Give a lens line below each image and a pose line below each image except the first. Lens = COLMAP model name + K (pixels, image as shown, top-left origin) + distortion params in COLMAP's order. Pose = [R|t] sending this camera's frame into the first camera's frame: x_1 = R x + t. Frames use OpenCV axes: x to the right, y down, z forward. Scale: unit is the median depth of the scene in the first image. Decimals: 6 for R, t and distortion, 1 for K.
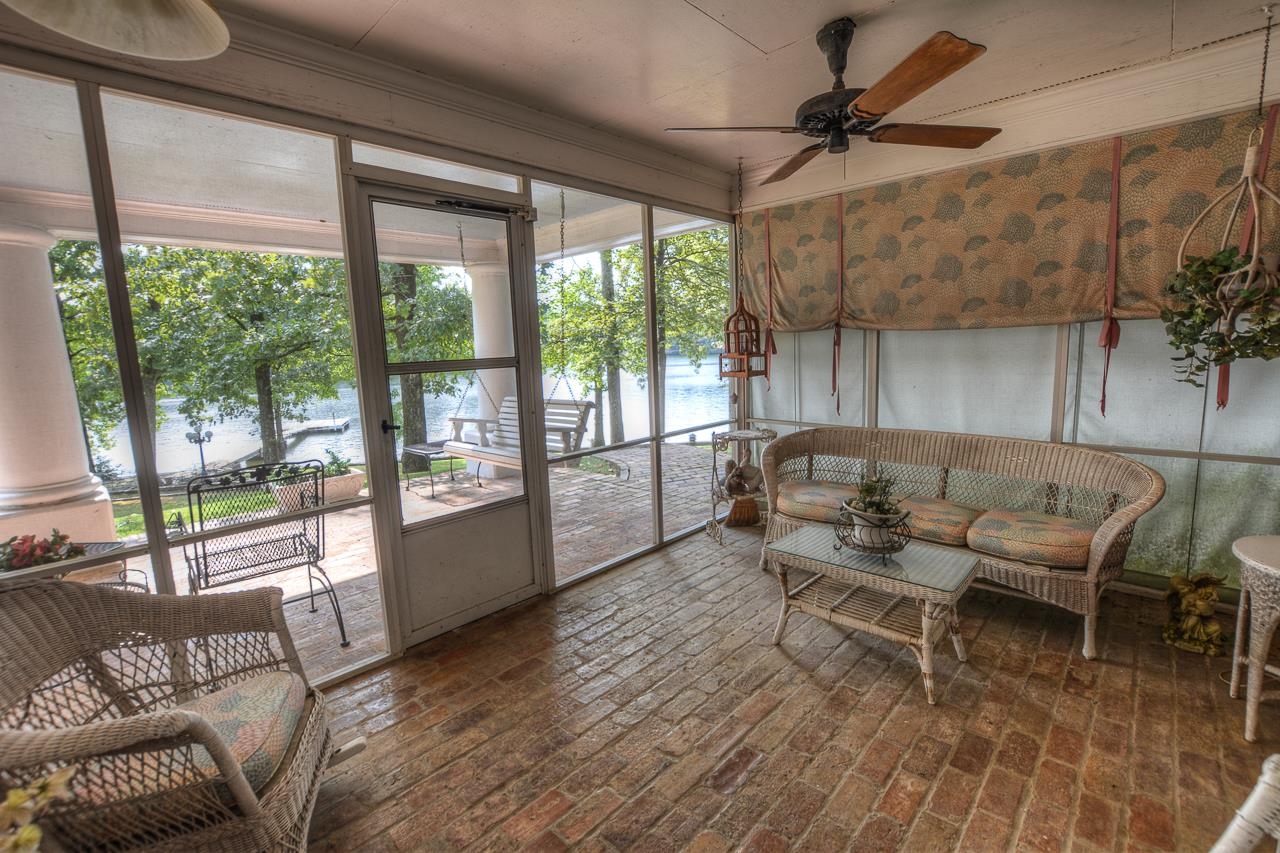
lens RADIAL K [[559.4, 0, 643.2], [0, 559.4, 426.3], [0, 0, 1]] dist [-0.036355, 0.005522]
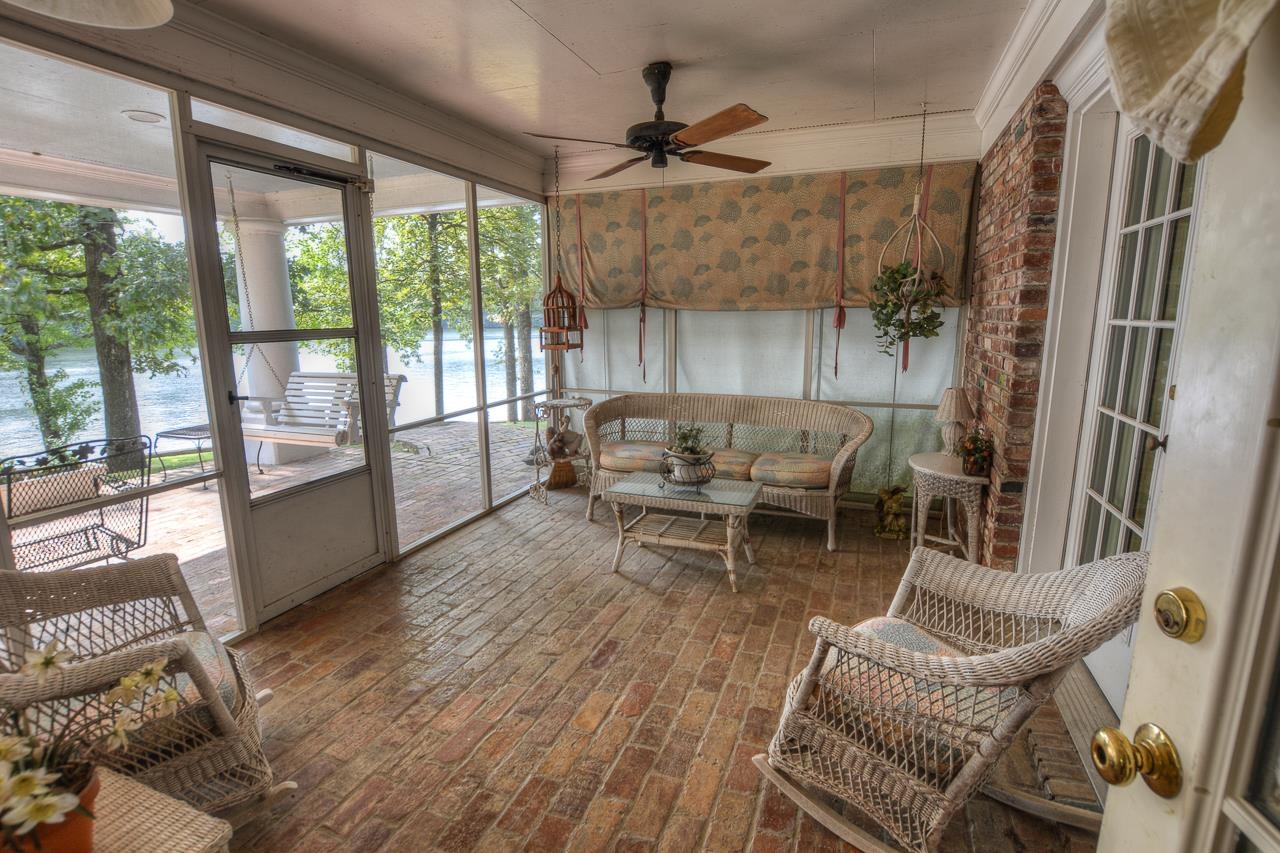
lens RADIAL K [[587.7, 0, 639.8], [0, 587.7, 426.7], [0, 0, 1]] dist [-0.032894, 0.002086]
pose [[0.929278, -0.041803, 0.367008, -0.168779], [0.028309, 0.998713, 0.042076, 0.028504], [-0.368295, -0.028711, 0.929266, -0.196705]]
